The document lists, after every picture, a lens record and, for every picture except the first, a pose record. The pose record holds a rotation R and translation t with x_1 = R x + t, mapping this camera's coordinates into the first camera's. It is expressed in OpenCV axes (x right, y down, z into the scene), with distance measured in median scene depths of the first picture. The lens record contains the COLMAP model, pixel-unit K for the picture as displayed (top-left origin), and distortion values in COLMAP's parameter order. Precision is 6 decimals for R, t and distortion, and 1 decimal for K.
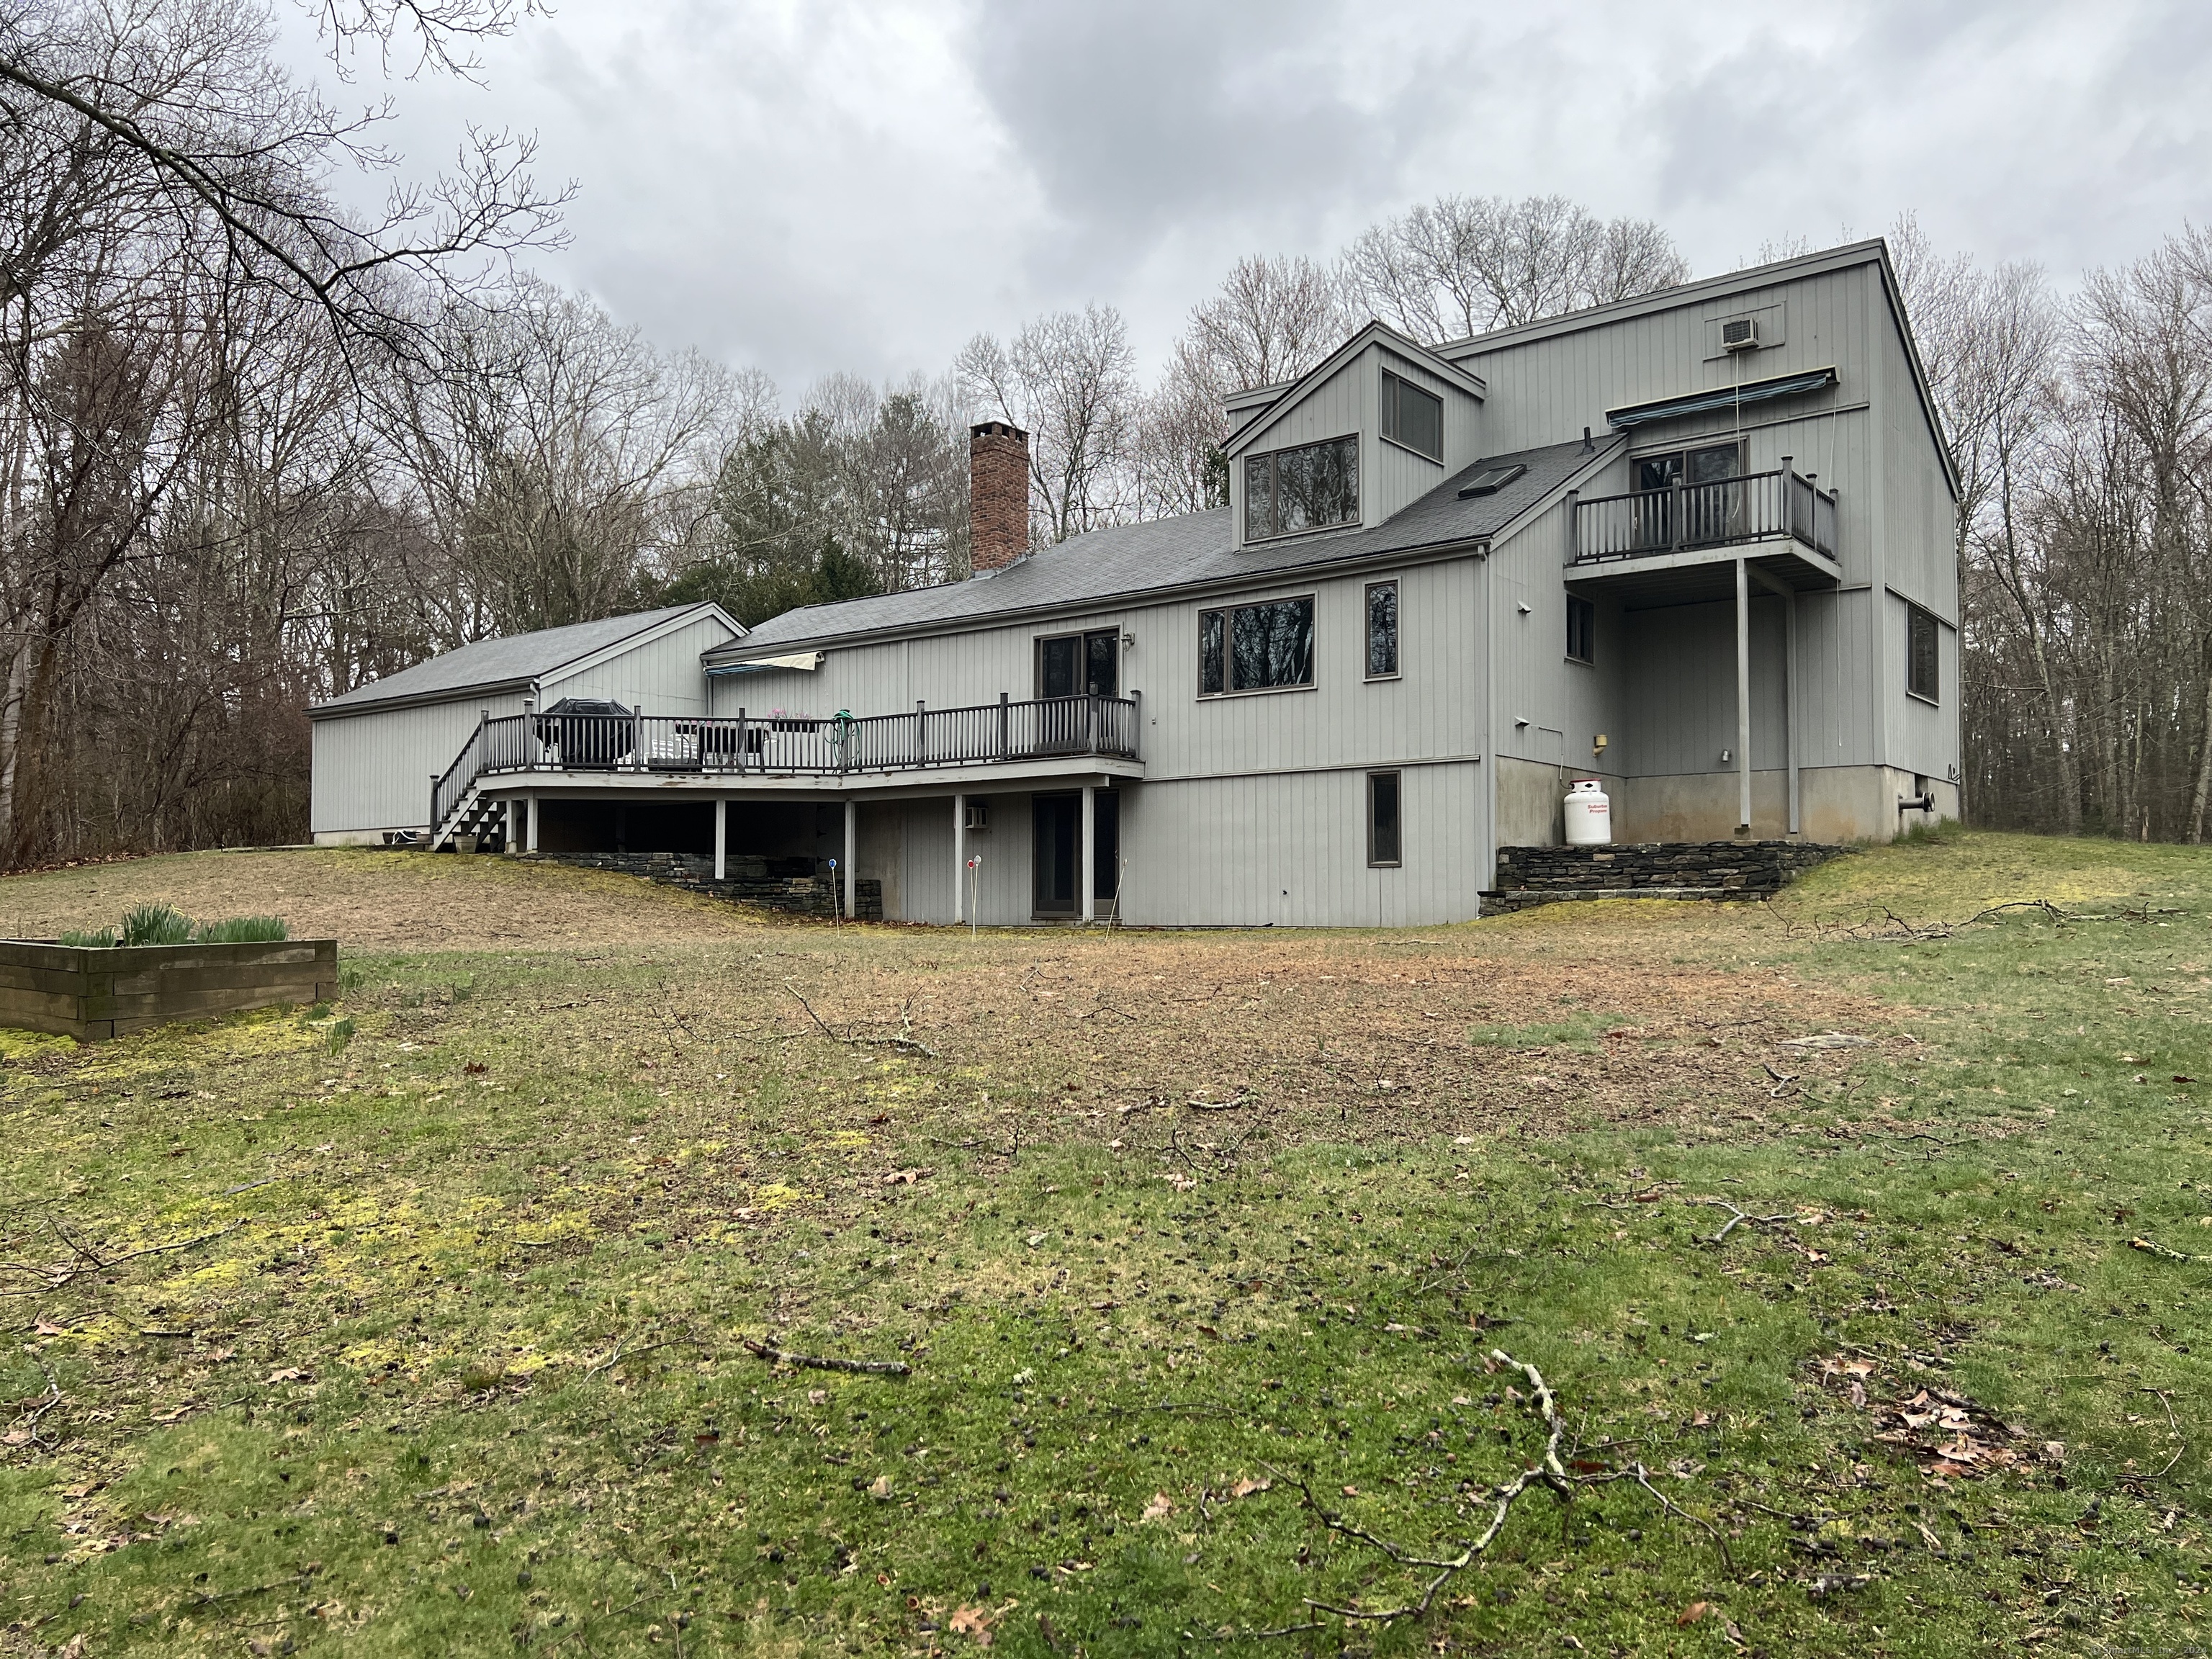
lens RADIAL K [[1661.6, 0, 1091.2], [0, 1661.6, 822.3], [0, 0, 1]] dist [0.079184, -0.081108]
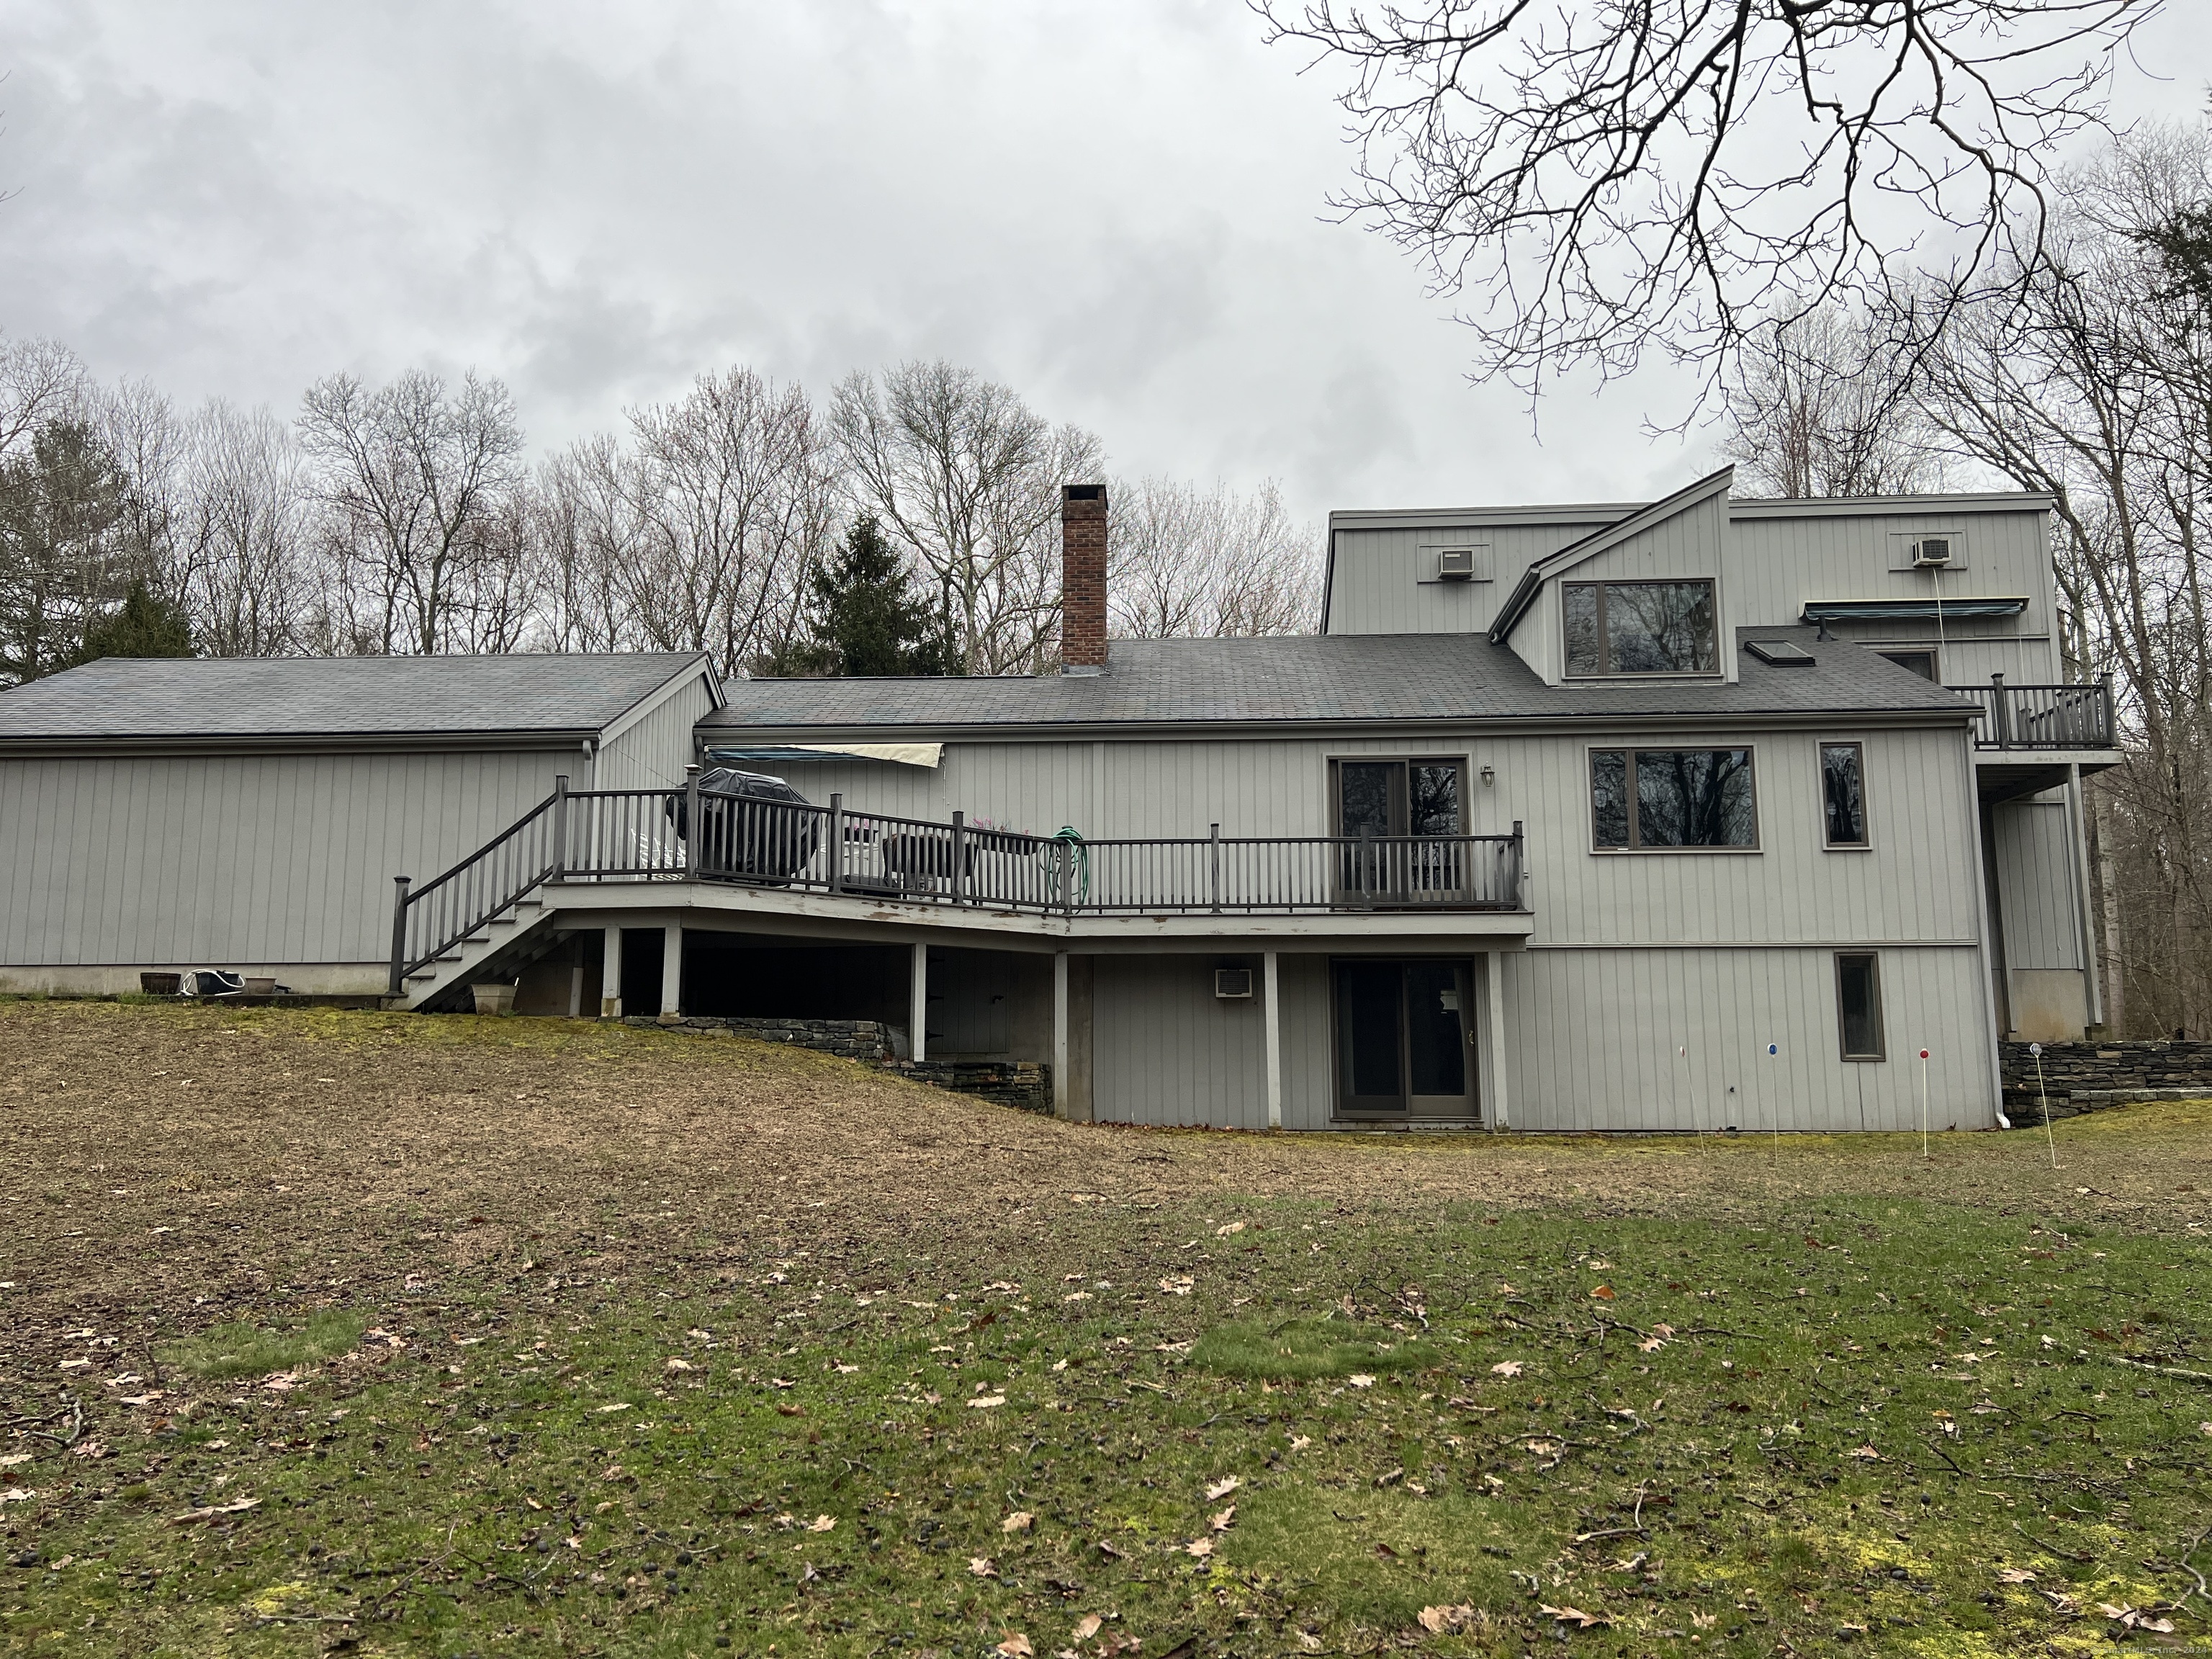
lens RADIAL K [[1661.6, 0, 1104.8], [0, 1661.6, 839.0], [0, 0, 1]] dist [0.079184, -0.081108]
pose [[0.817415, 0.093161, 0.568466, -0.572206], [-0.026277, 0.991839, -0.124760, 0.027462], [-0.575449, 0.087044, 0.813192, 0.435709]]
